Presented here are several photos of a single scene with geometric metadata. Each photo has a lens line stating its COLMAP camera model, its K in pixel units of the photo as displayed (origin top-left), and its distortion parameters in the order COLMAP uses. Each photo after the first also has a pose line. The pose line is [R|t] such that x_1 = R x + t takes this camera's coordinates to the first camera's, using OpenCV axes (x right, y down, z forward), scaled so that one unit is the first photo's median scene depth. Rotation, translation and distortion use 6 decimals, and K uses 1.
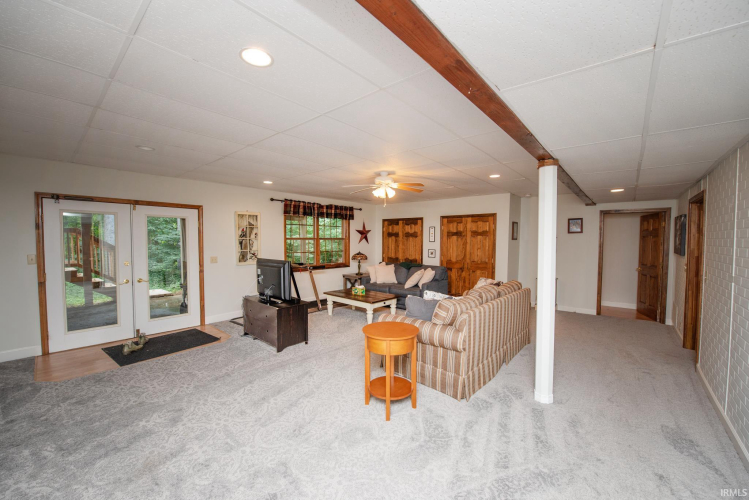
lens RADIAL K [[297.8, 0, 375.1], [0, 297.8, 249.3], [0, 0, 1]] dist [-0.018808, -0.001192]
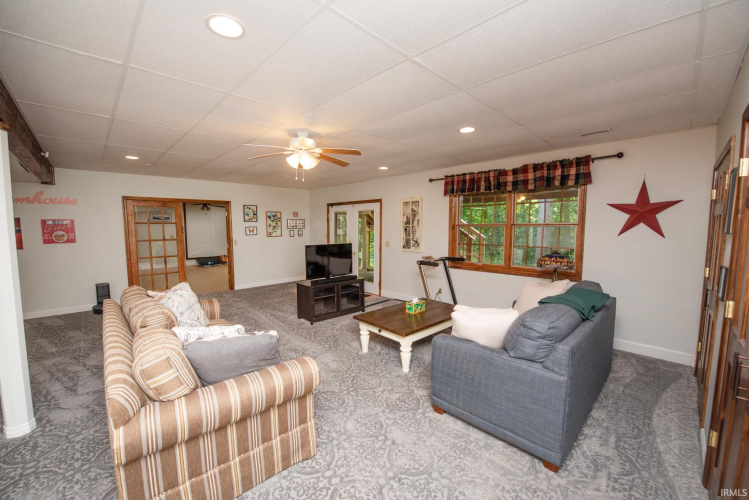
lens RADIAL K [[297.8, 0, 375.1], [0, 297.8, 254.2], [0, 0, 1]] dist [-0.018808, -0.001192]
pose [[-0.094613, 0.090122, -0.991426, 0.533676], [-0.029367, 0.995208, 0.093268, -0.027397], [0.995081, 0.037940, -0.091513, 0.892899]]
